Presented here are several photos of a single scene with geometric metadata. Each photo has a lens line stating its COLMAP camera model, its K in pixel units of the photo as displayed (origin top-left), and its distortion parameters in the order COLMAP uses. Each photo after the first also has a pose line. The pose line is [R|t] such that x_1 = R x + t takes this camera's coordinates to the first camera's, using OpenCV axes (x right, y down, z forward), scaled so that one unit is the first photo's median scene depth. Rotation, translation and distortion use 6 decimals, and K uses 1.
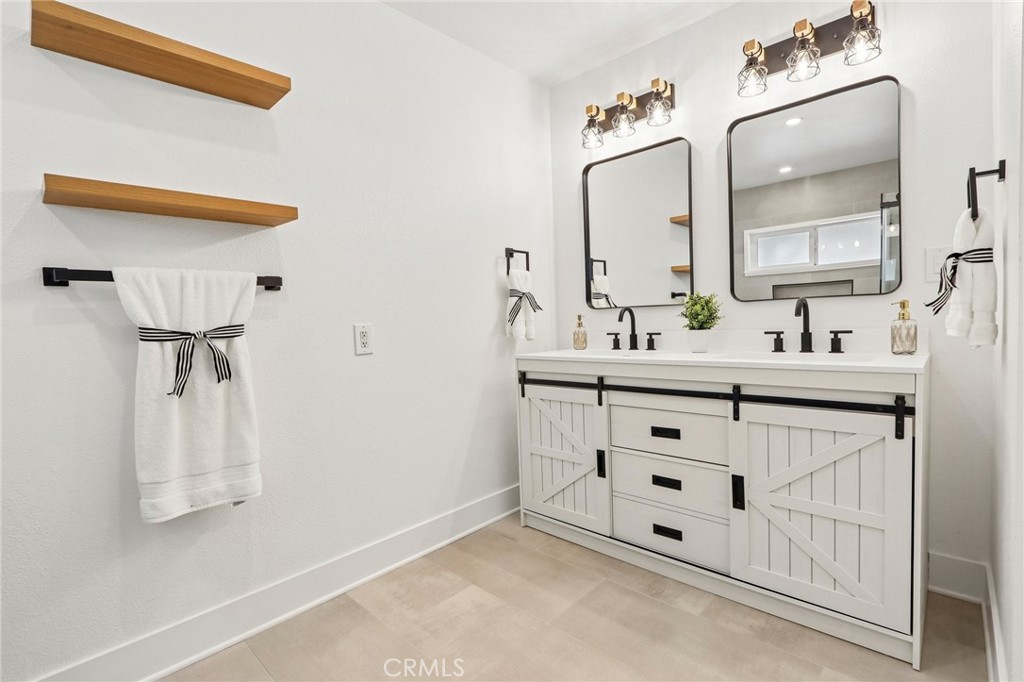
lens RADIAL K [[472.5, 0, 512.0], [0, 472.5, 341.0], [0, 0, 1]] dist [-0.013383, 0.000173]
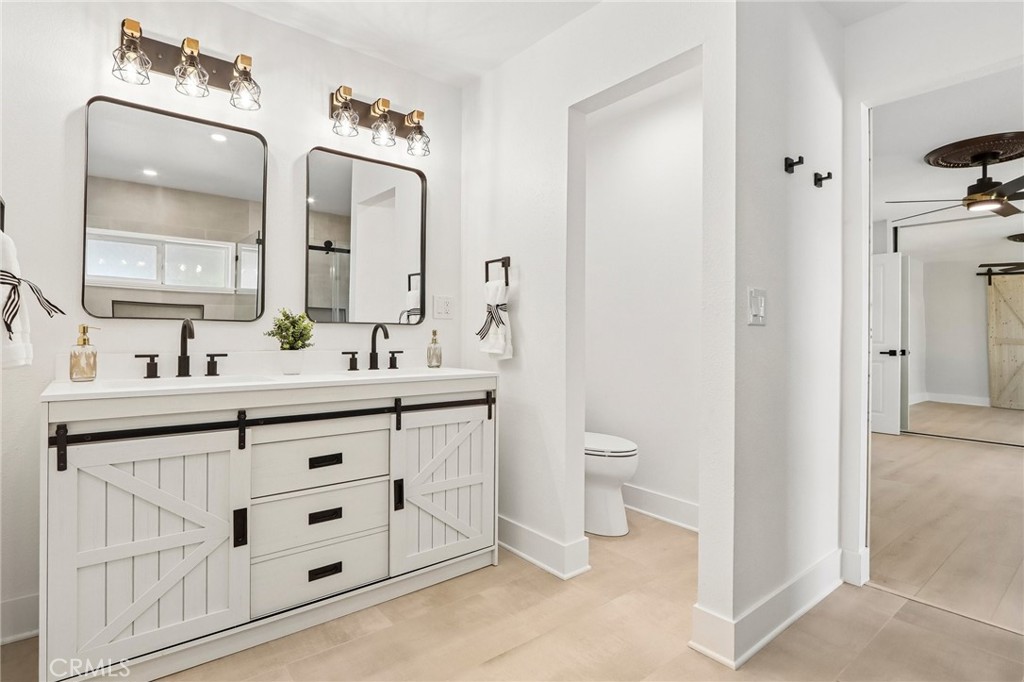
lens RADIAL K [[544.9, 0, 442.9], [0, 544.9, 339.0], [0, 0, 1]] dist [-0.001515, 0.000007]
pose [[0.152955, 0.029675, 0.987788, -0.623458], [0.026679, 0.999061, -0.034145, -0.000702], [-0.987873, 0.031576, 0.152020, 0.542378]]
